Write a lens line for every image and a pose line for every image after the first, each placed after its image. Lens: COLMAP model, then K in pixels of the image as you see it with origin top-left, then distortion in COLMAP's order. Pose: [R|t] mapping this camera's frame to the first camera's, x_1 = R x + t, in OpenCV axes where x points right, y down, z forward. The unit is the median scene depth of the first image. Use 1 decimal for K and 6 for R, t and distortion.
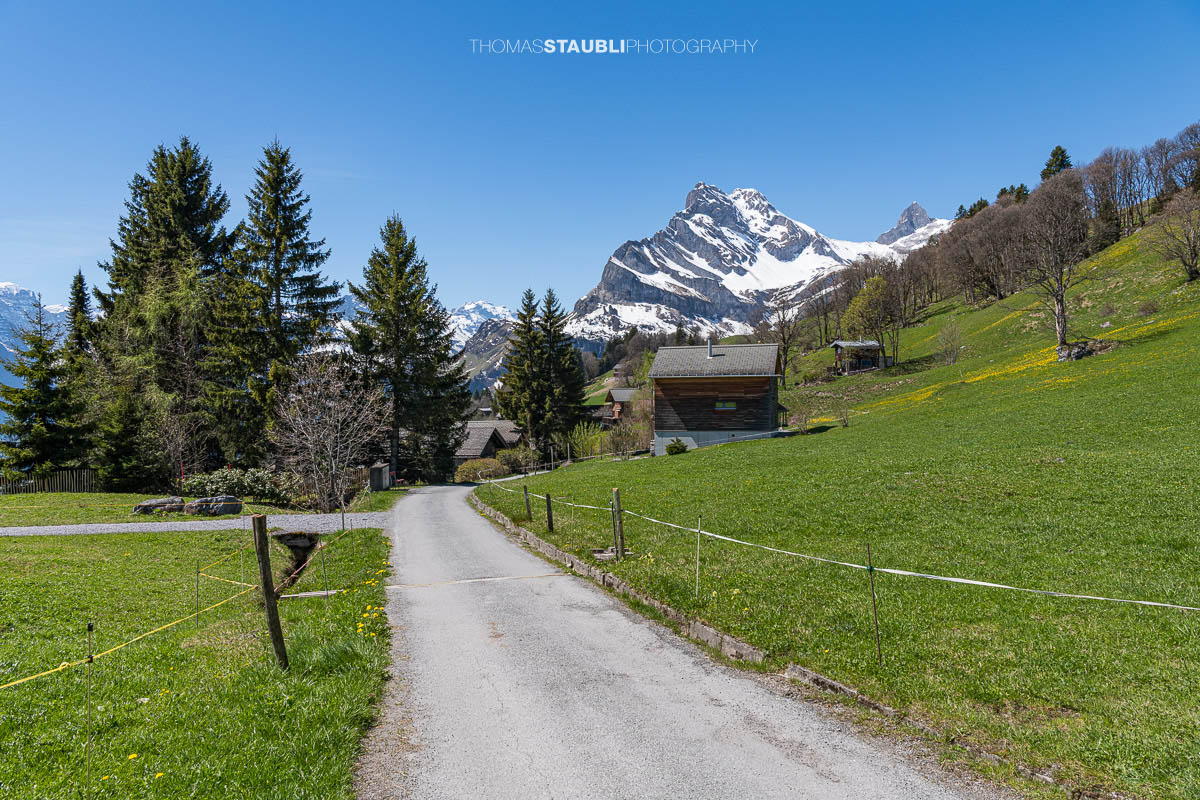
lens RADIAL K [[802.7, 0, 597.9], [0, 802.7, 400.6], [0, 0, 1]] dist [0.008687, -0.009326]
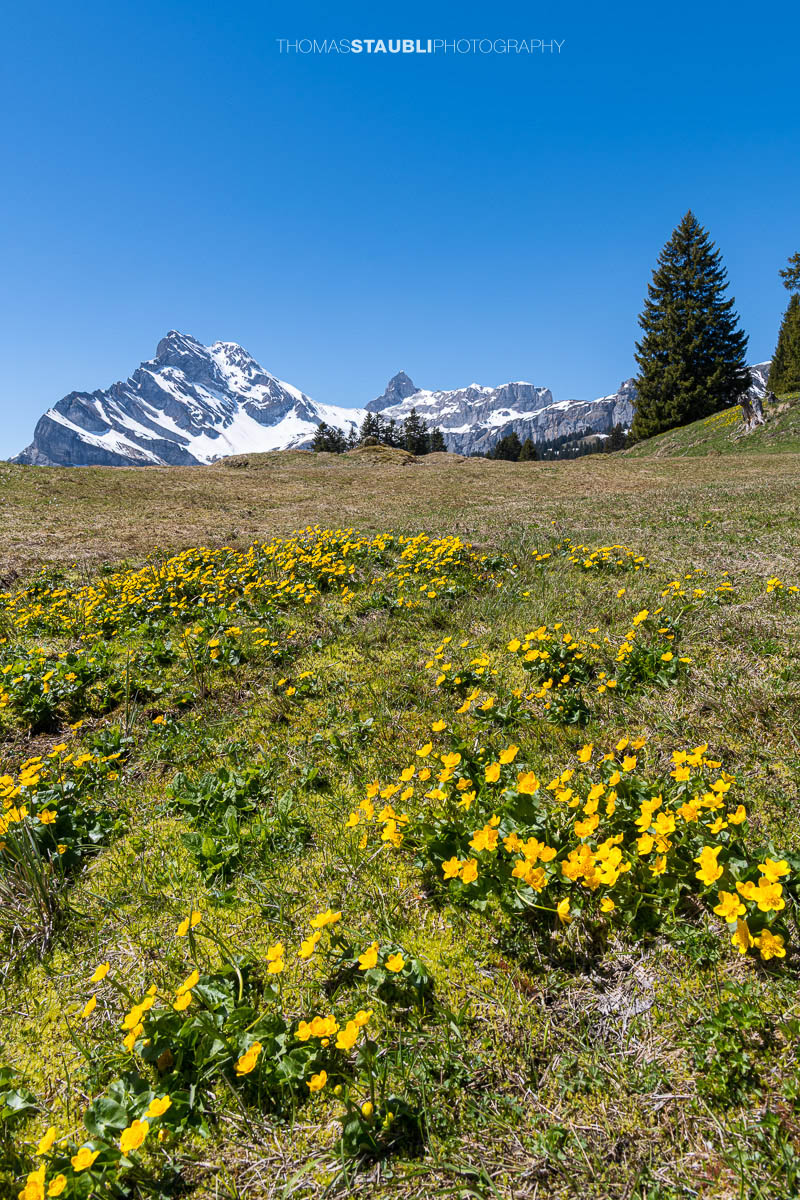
lens RADIAL K [[802.7, 0, 398.1], [0, 802.7, 601.1], [0, 0, 1]] dist [0.008687, -0.009326]
pose [[0.947251, -0.015626, 0.320112, 0.082978], [-0.002496, 0.998421, 0.056124, -0.022687], [-0.320484, -0.053963, 0.945716, 0.057380]]
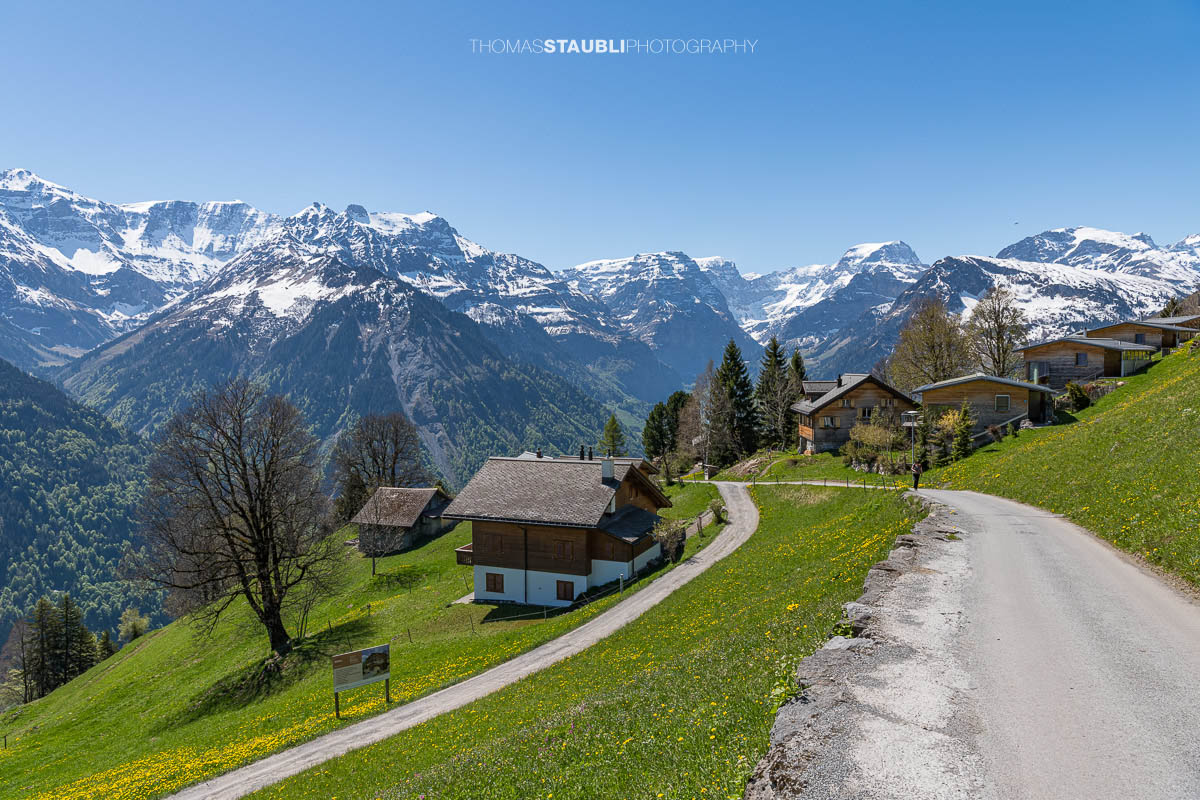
lens RADIAL K [[802.7, 0, 600.1], [0, 802.7, 400.2], [0, 0, 1]] dist [0.008687, -0.009326]
pose [[0.712699, 0.043689, -0.700108, -0.056306], [-0.009713, 0.998578, 0.052426, 0.014735], [0.701403, -0.030564, 0.712110, 0.094768]]
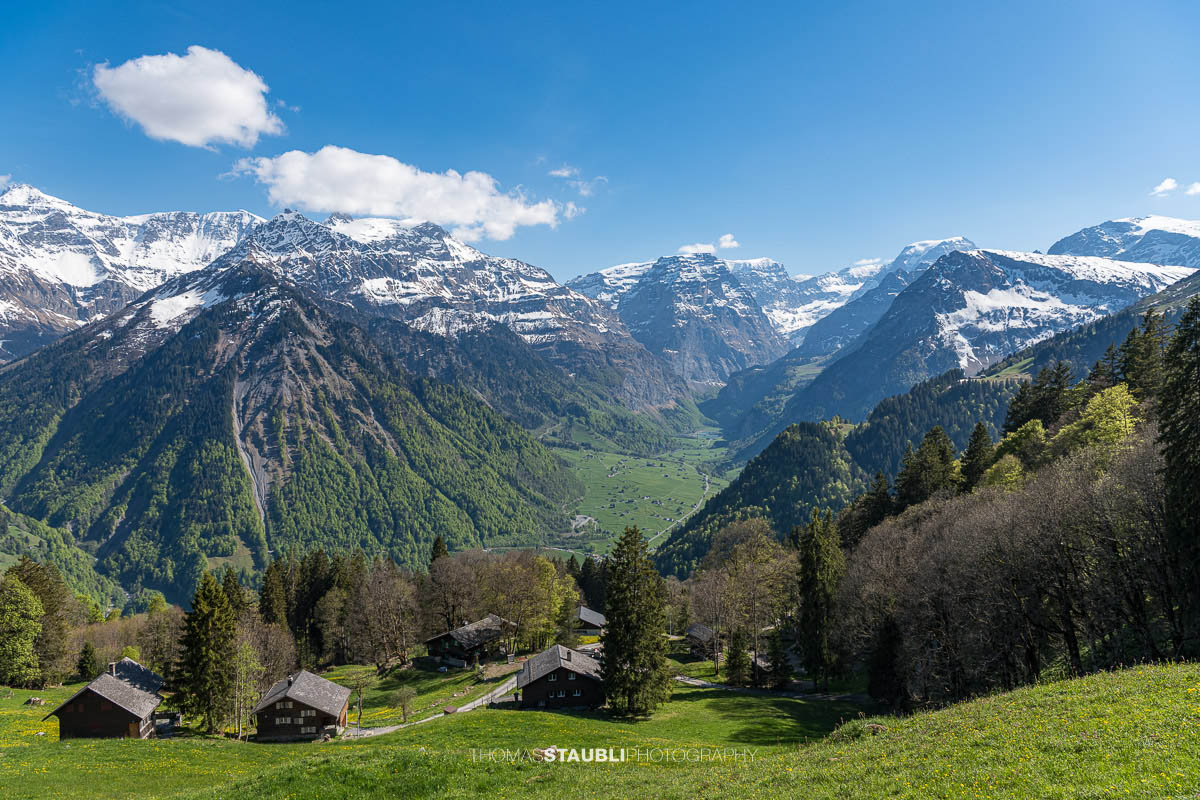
lens RADIAL K [[802.7, 0, 601.6], [0, 802.7, 408.5], [0, 0, 1]] dist [0.008687, -0.009326]
pose [[0.638653, 0.045639, -0.768140, -0.000891], [-0.003321, 0.998394, 0.056558, 0.006999], [0.769488, -0.033570, 0.637779, 0.307369]]
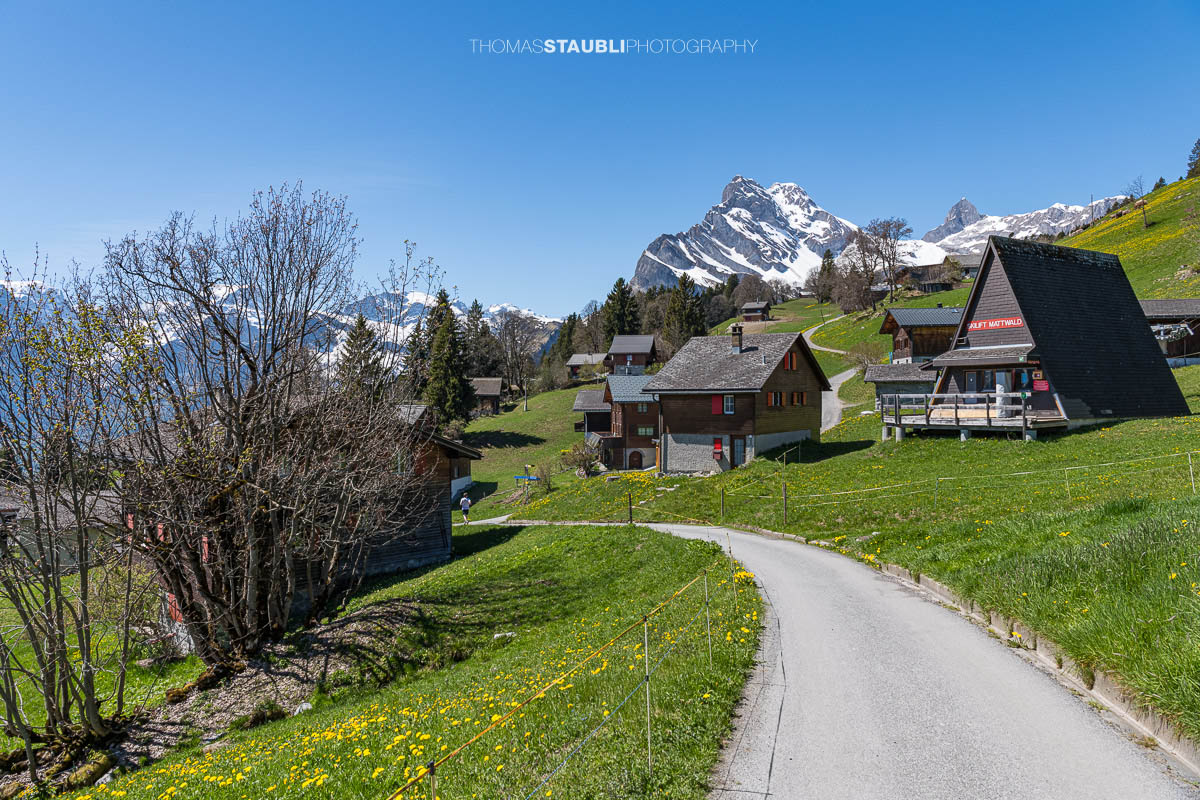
lens RADIAL K [[802.7, 0, 596.6], [0, 802.7, 401.4], [0, 0, 1]] dist [0.008687, -0.009326]
pose [[0.999477, 0.011471, -0.030221, -0.009077], [-0.011646, 0.999916, -0.005631, 0.004088], [0.030153, 0.005980, 0.999527, 0.049786]]
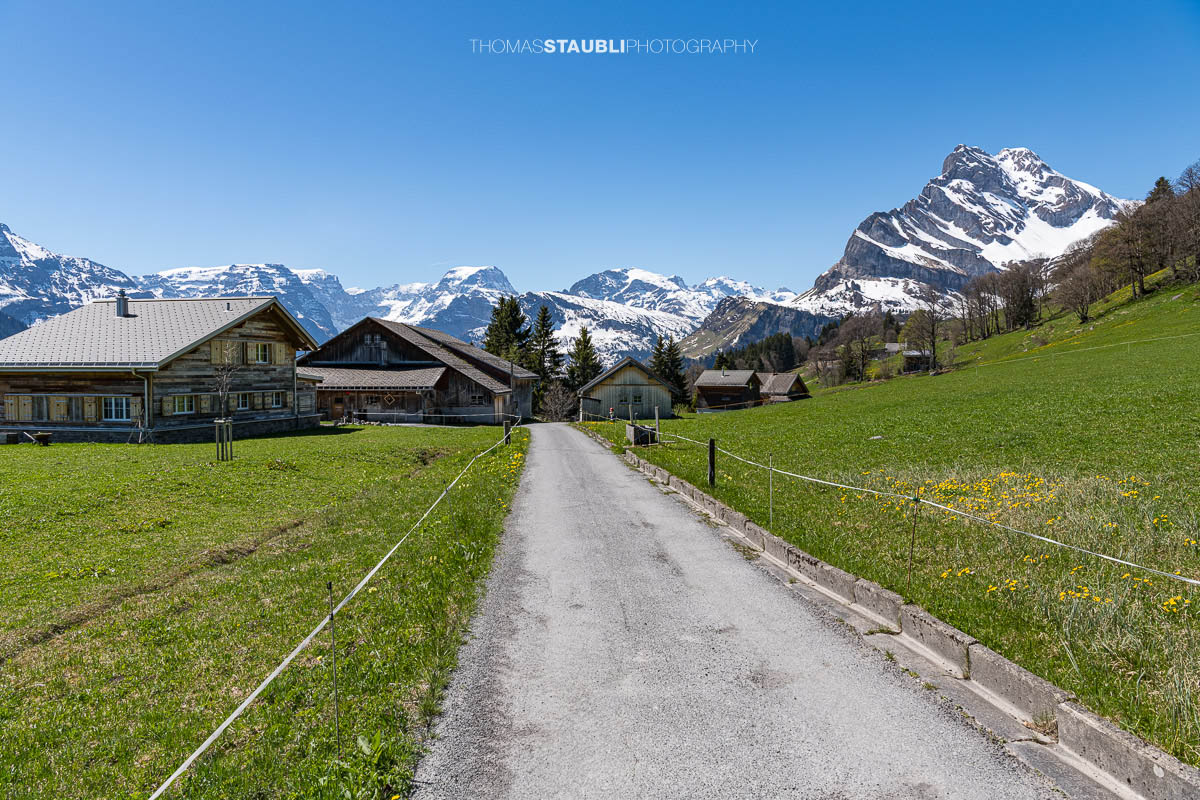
lens RADIAL K [[802.7, 0, 598.8], [0, 802.7, 401.6], [0, 0, 1]] dist [0.008687, -0.009326]
pose [[0.956481, 0.025358, -0.290690, 0.006552], [-0.016153, 0.999290, 0.034024, -0.000769], [0.291347, -0.027848, 0.956212, -0.017600]]
